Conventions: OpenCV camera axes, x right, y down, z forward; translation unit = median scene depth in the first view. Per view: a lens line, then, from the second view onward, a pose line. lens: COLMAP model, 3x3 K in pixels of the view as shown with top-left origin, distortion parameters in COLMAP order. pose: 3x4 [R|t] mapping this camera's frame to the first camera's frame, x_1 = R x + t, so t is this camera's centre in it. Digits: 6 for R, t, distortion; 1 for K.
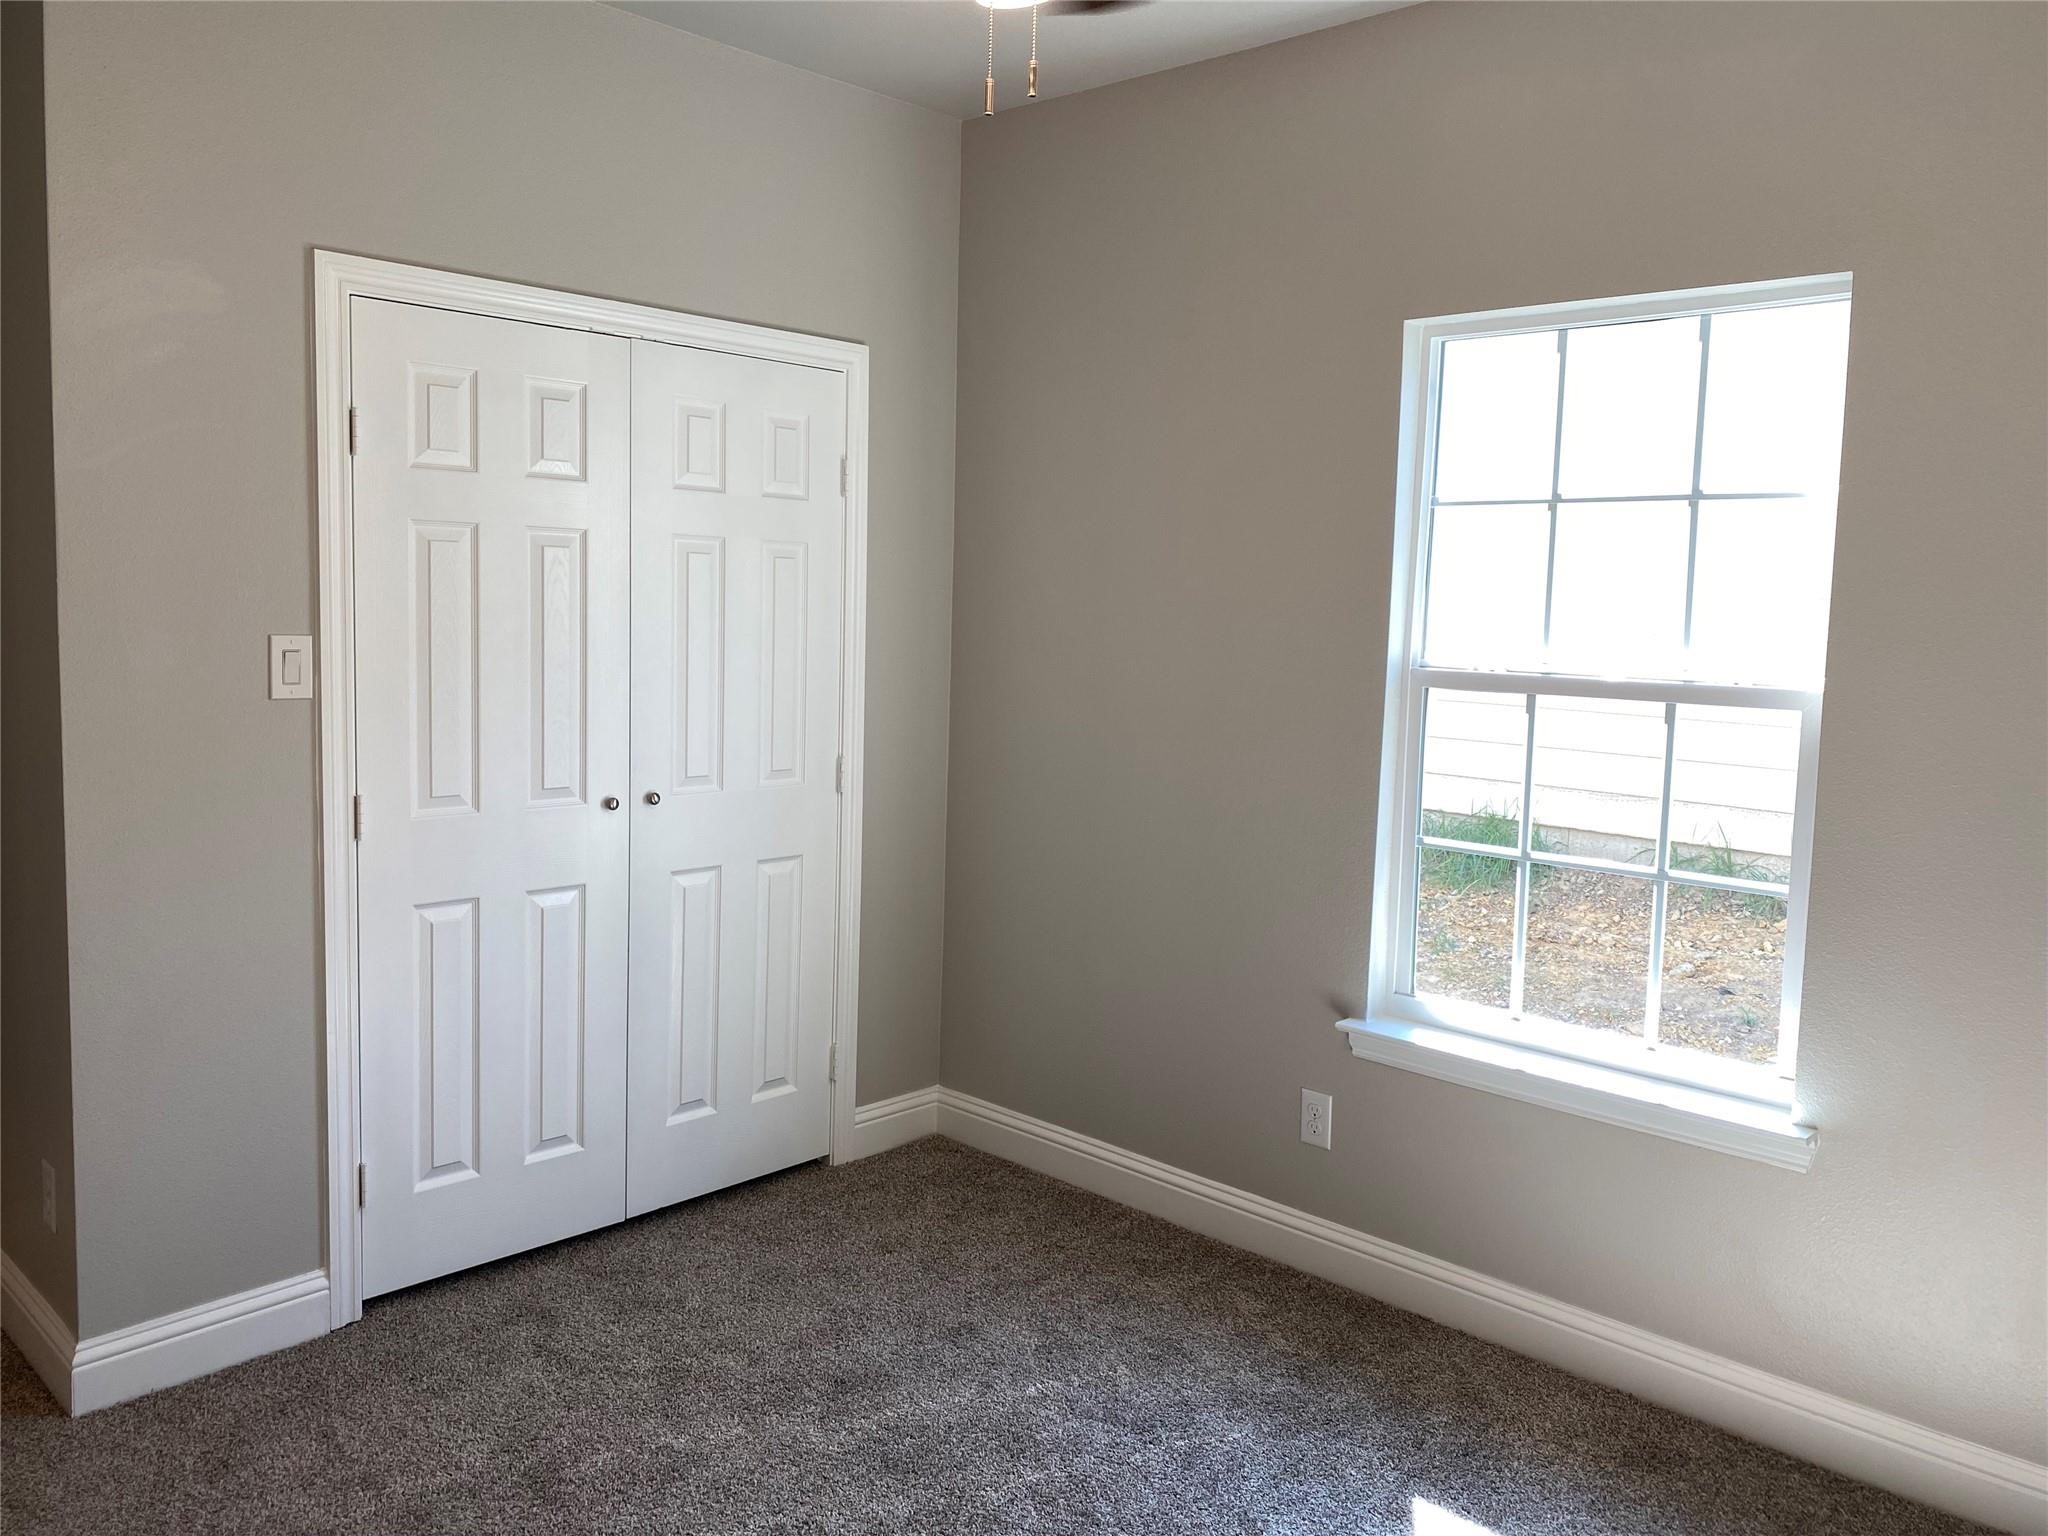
lens RADIAL K [[1577.1, 0, 1021.3], [0, 1577.1, 764.1], [0, 0, 1]] dist [0.037262, -0.027288]
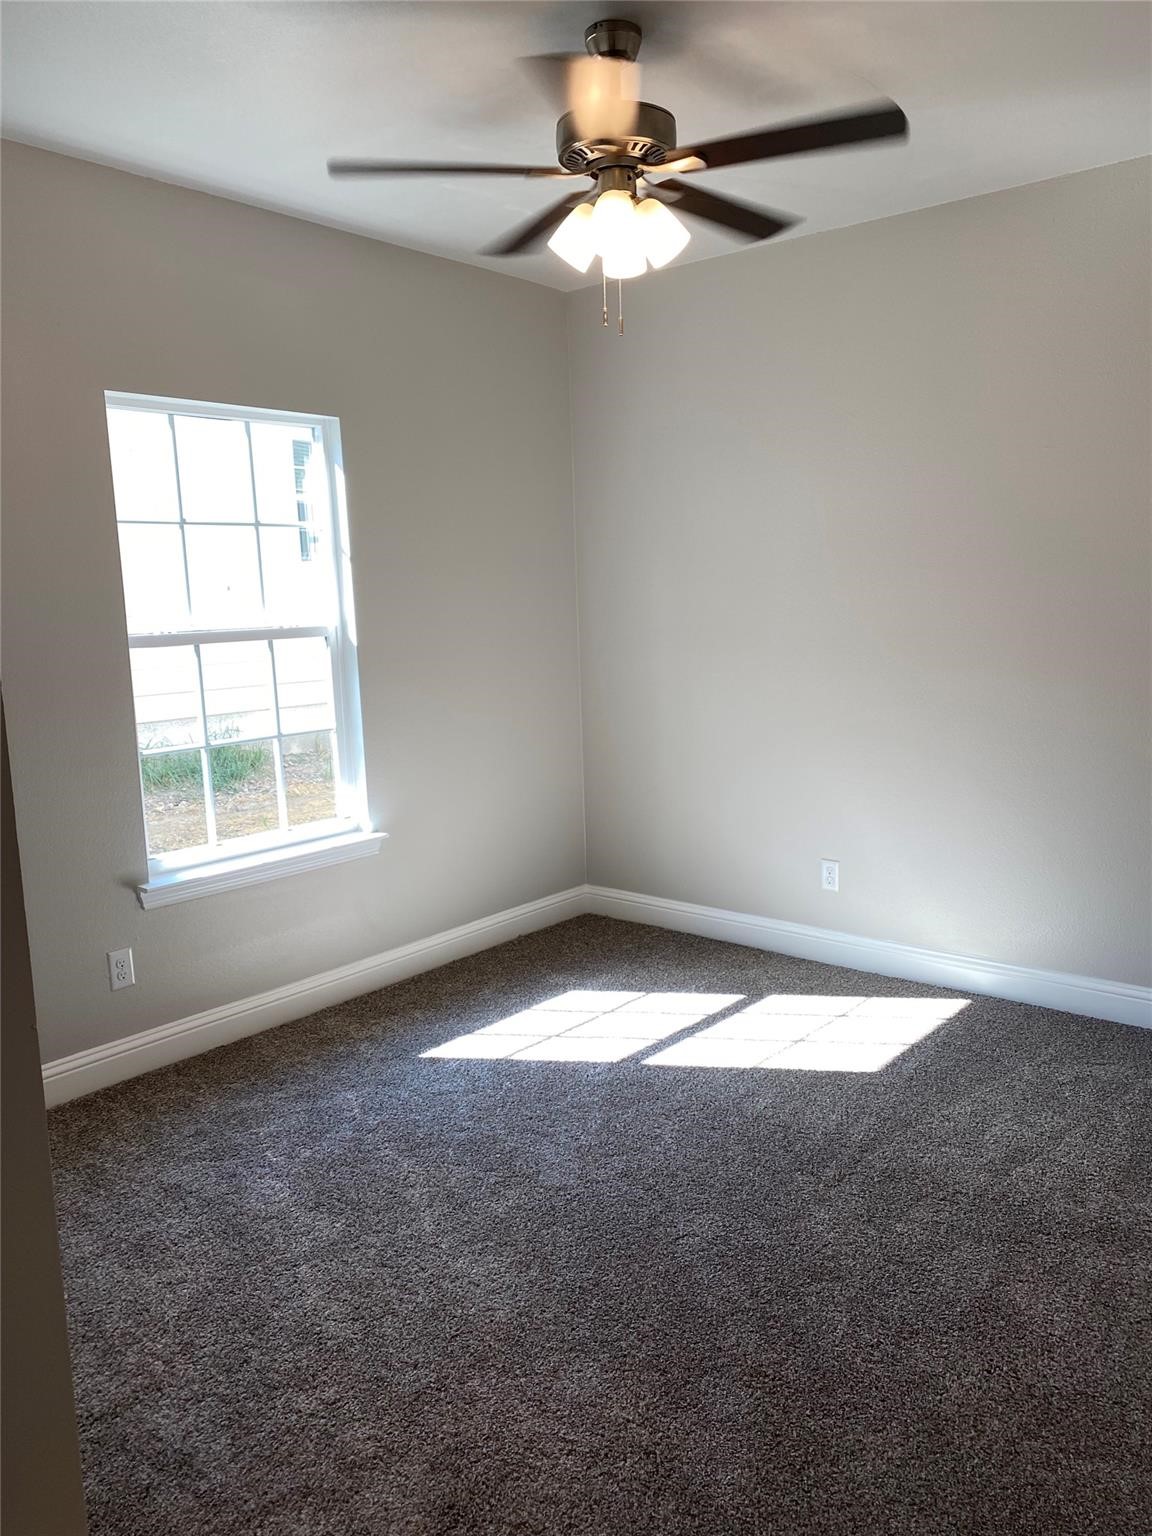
lens RADIAL K [[1182.8, 0, 564.6], [0, 1182.8, 804.2], [0, 0, 1]] dist [0.037262, -0.027288]
pose [[-0.054536, -0.191990, 0.979880, -0.923898], [0.147913, 0.968961, 0.198083, -0.071450], [-0.987496, 0.155739, -0.024445, 0.694768]]
